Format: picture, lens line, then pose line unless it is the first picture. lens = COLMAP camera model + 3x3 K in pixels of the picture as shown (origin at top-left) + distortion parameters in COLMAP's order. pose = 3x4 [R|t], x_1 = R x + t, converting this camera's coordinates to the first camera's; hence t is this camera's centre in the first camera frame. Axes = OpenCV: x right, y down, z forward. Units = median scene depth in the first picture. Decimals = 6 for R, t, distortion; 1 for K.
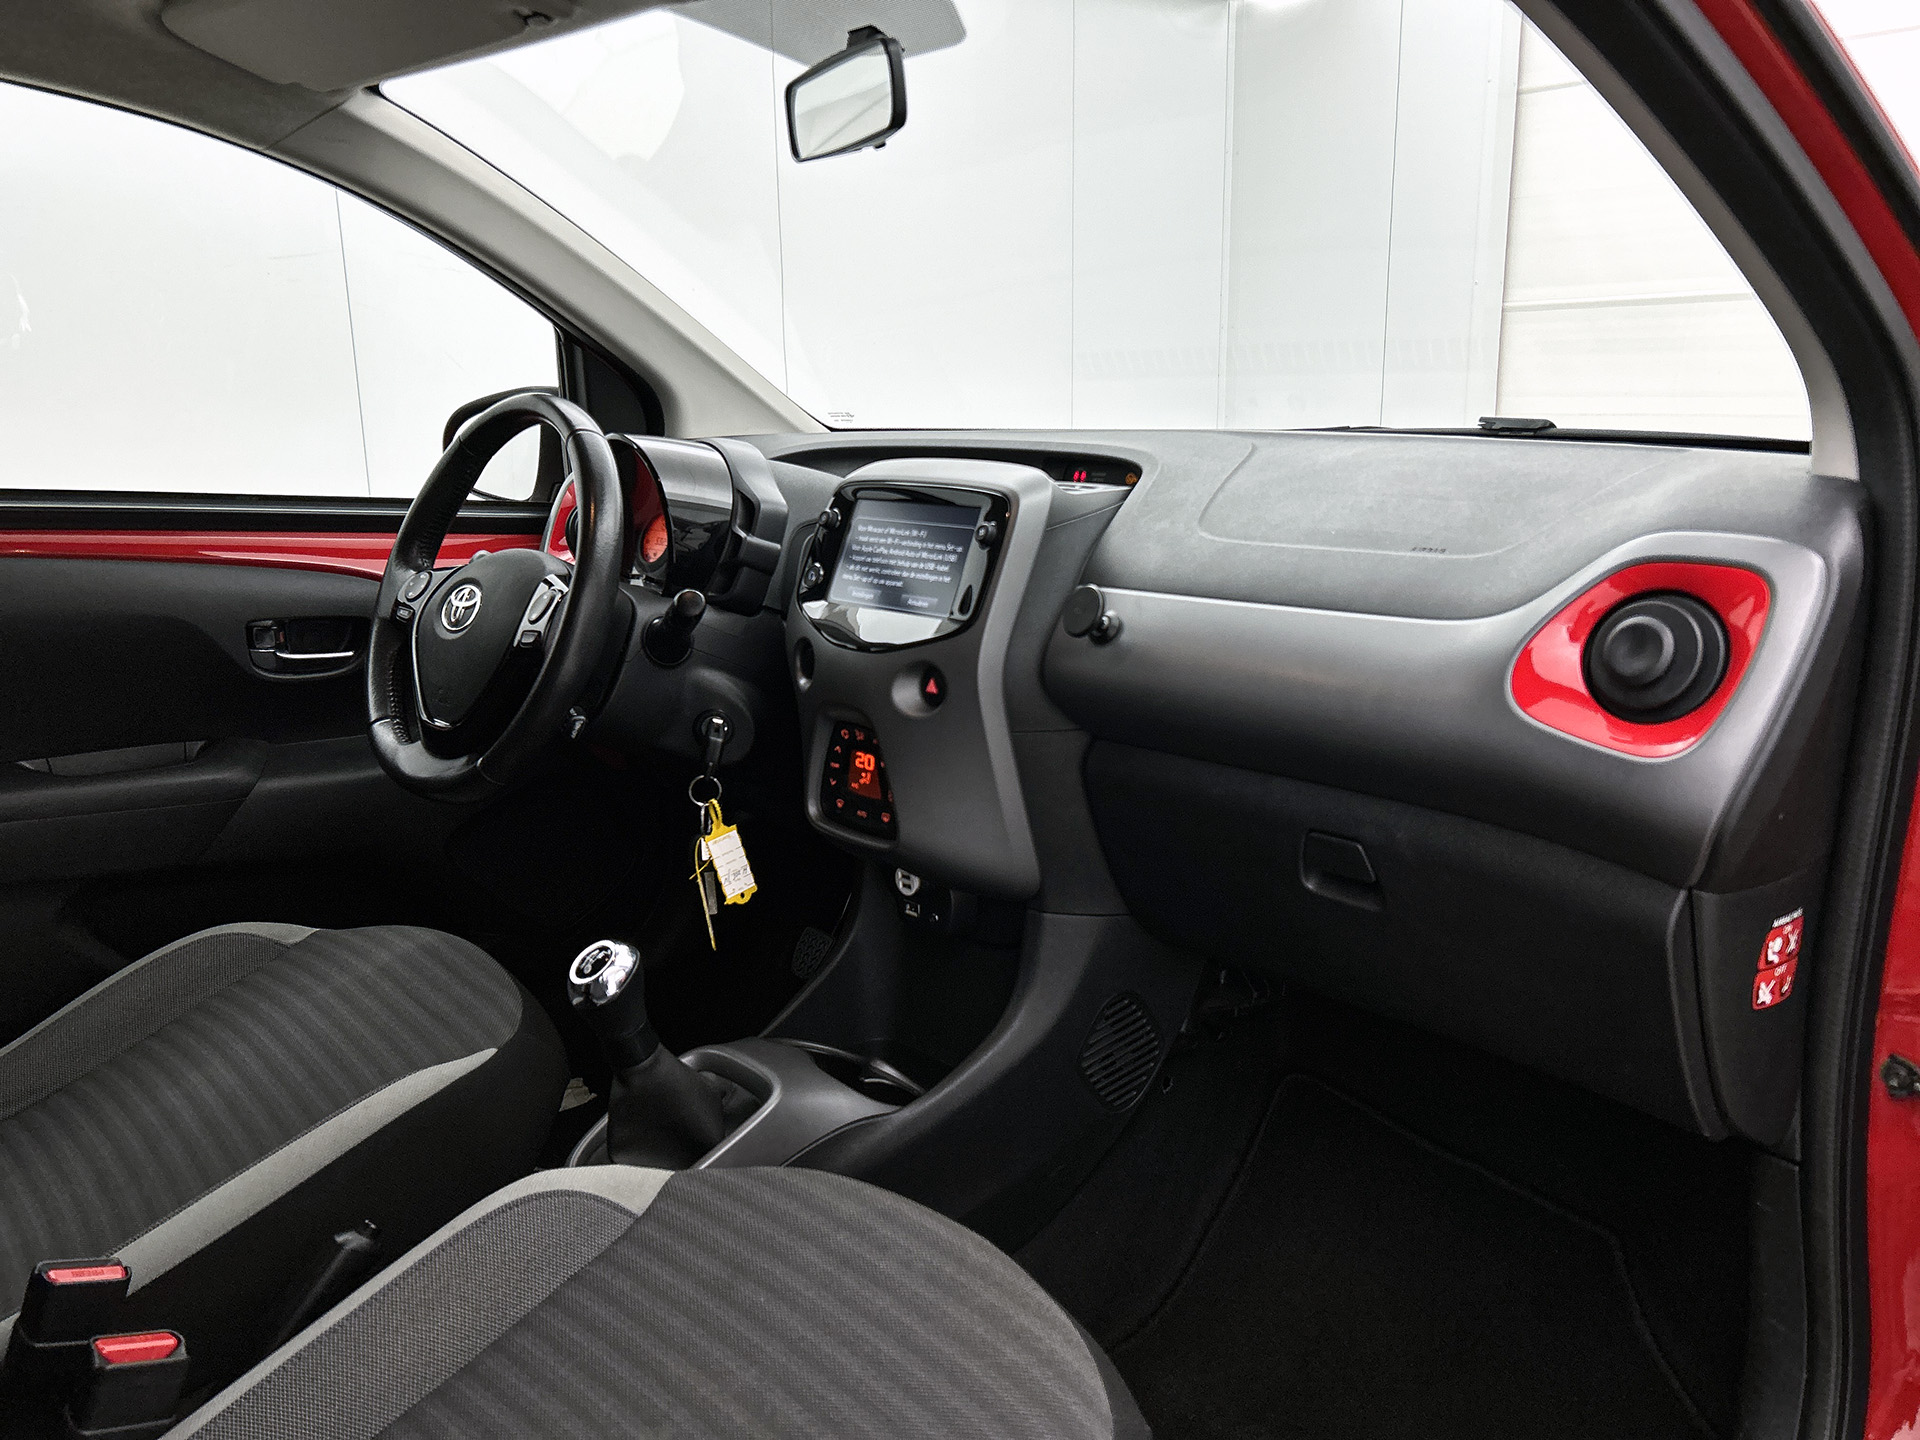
lens RADIAL K [[1448.8, 0, 973.2], [0, 1448.8, 720.5], [0, 0, 1]] dist [0.012900, -0.001175]
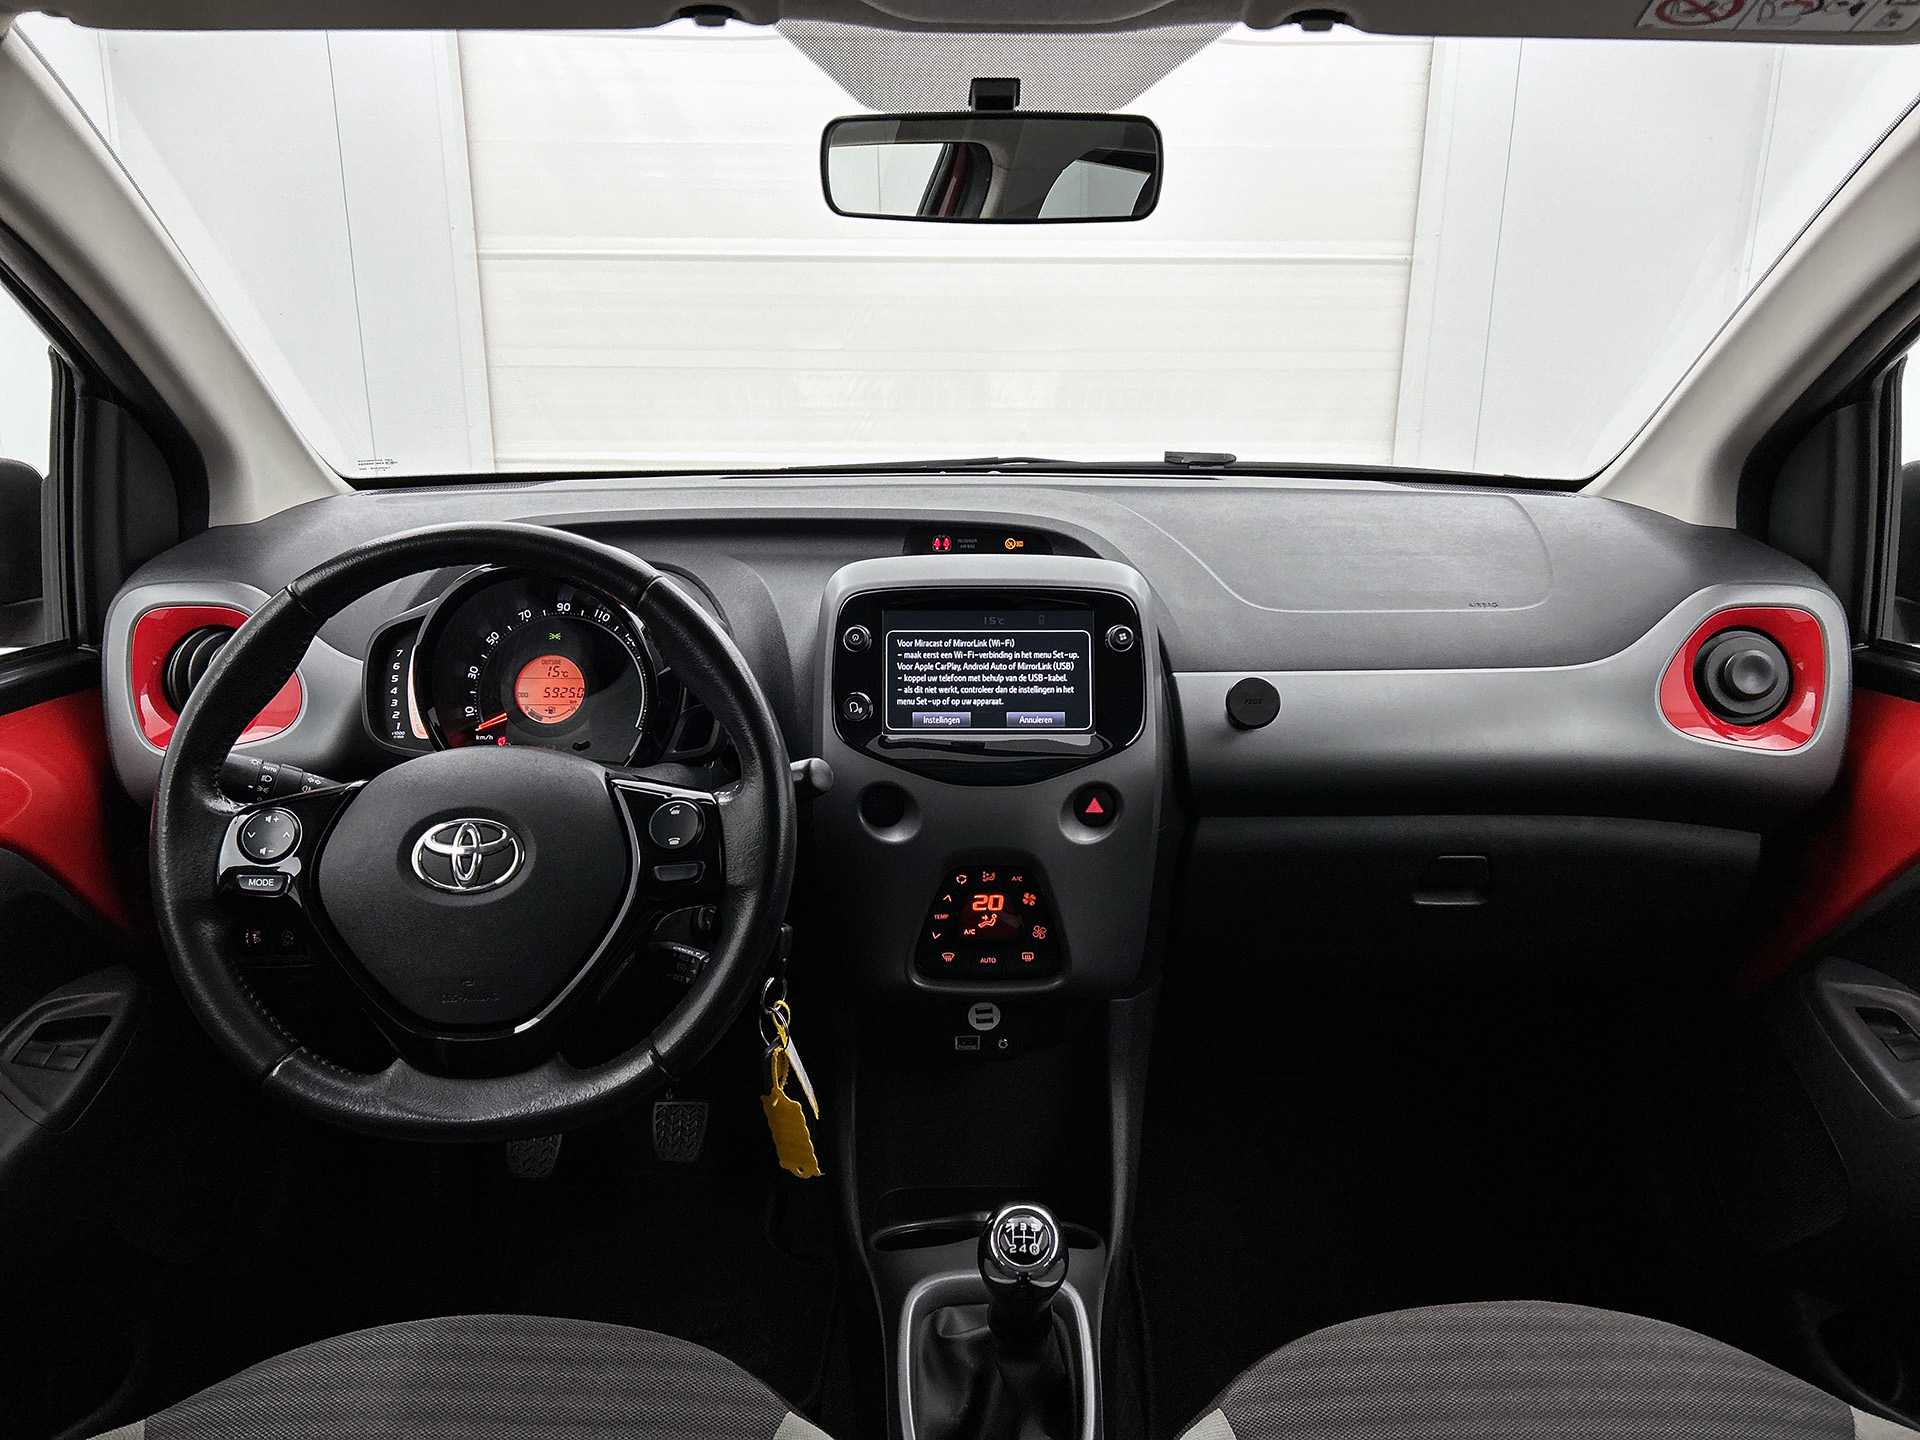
lens RADIAL K [[1448.8, 0, 970.4], [0, 1448.8, 725.6], [0, 0, 1]] dist [0.012900, -0.001175]
pose [[0.677545, -0.198281, 0.708250, -0.703867], [0.154094, 0.979872, 0.126911, -0.197055], [-0.719158, 0.023149, 0.694461, 0.388456]]
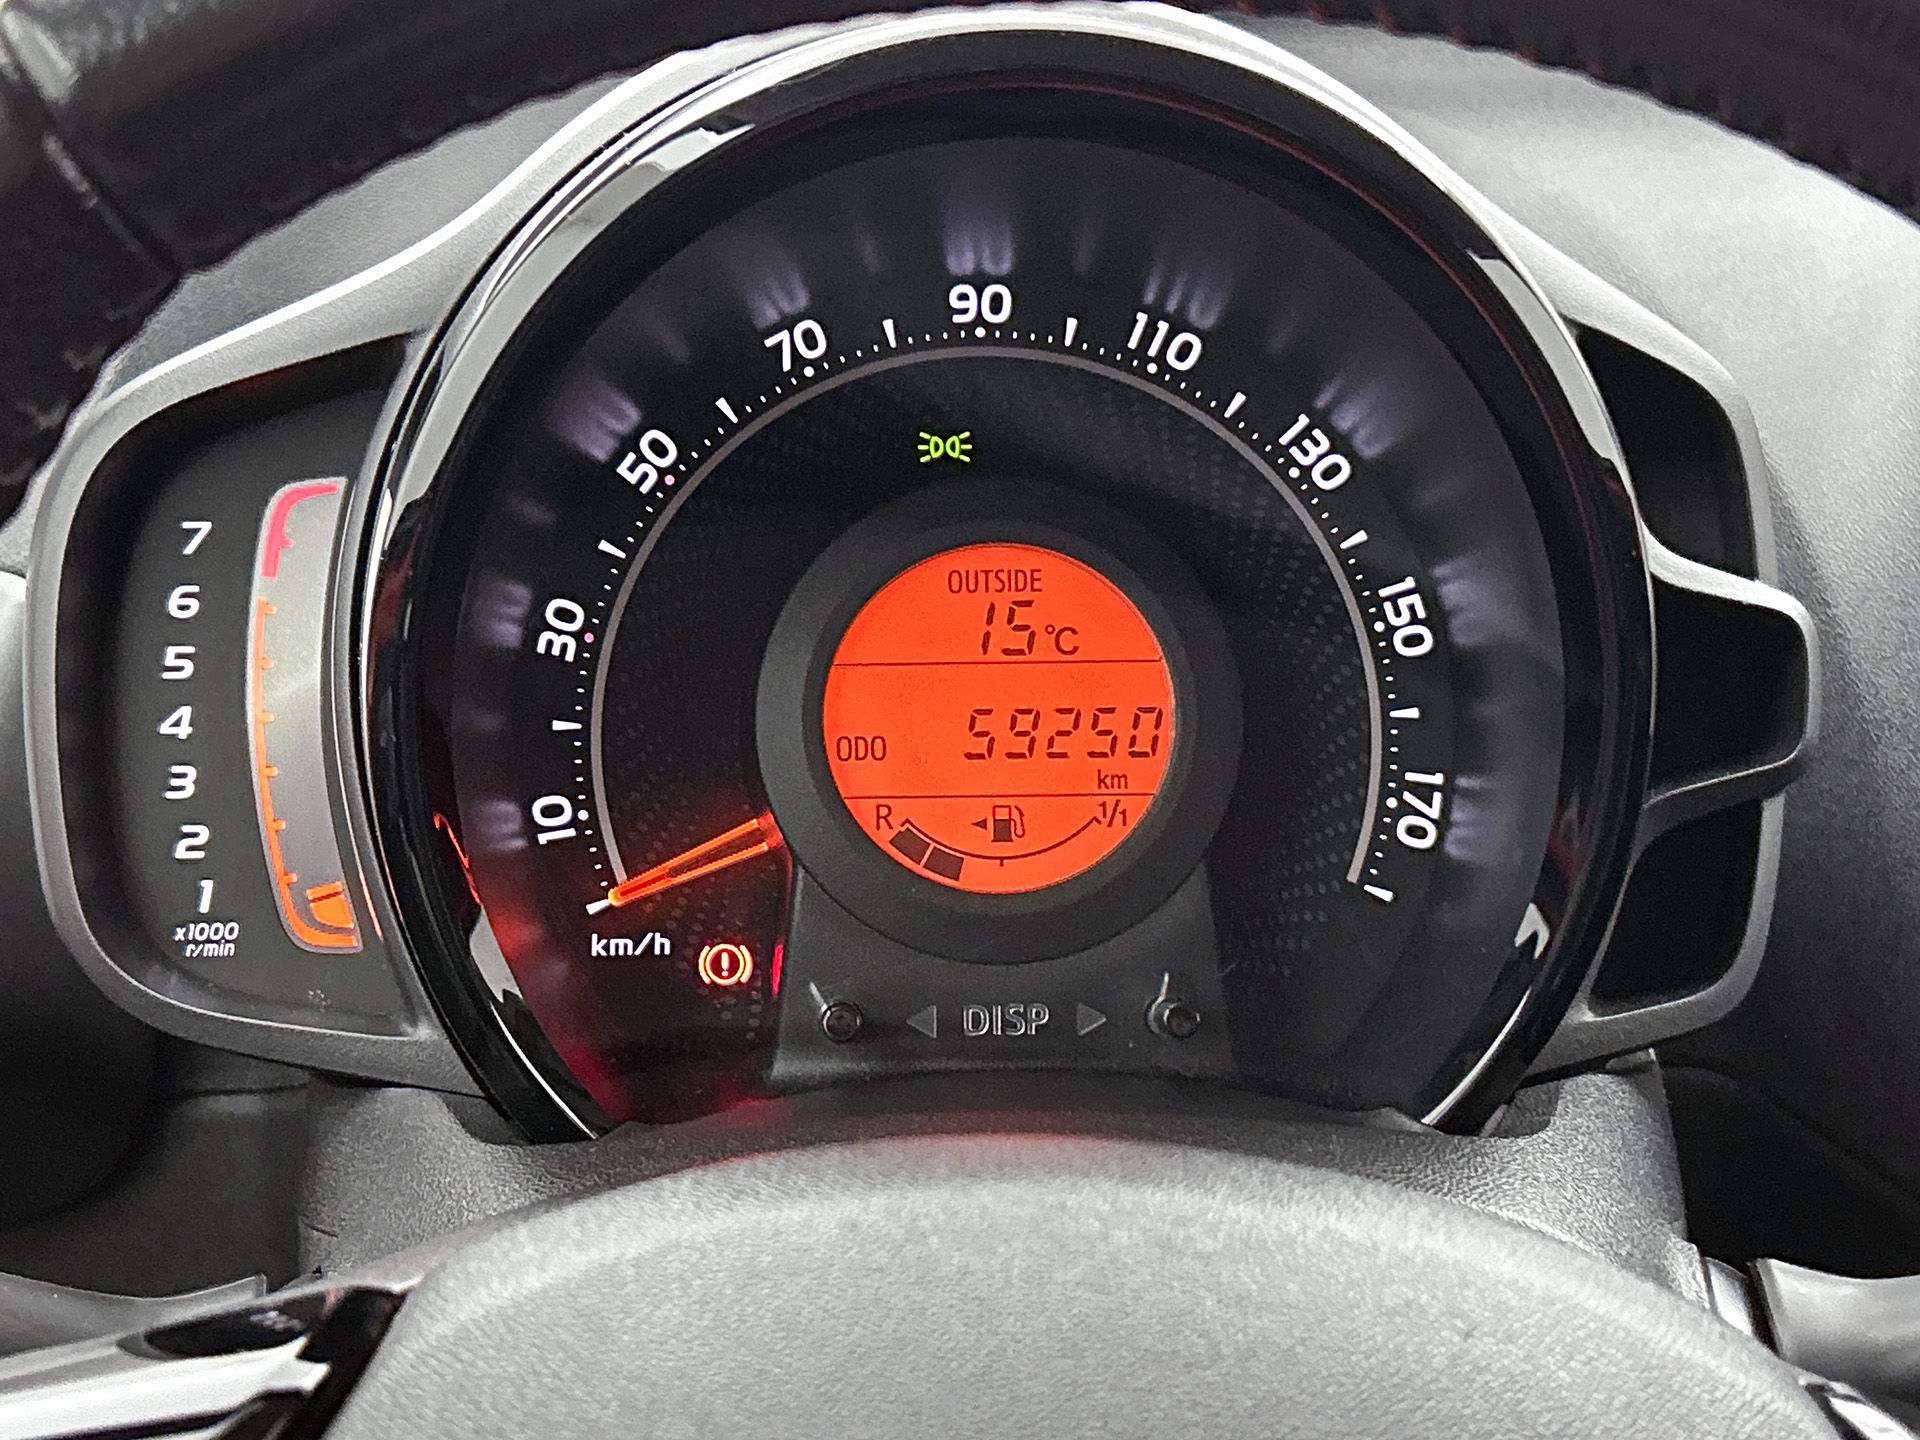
lens RADIAL K [[3005.9, 0, 957.5], [0, 3005.9, 726.8], [0, 0, 1]] dist [0.175387, 0.000000]
pose [[0.668167, -0.246001, 0.702166, -0.511810], [0.166800, 0.969262, 0.180854, -0.211730], [-0.725073, -0.003719, 0.688662, 0.925083]]
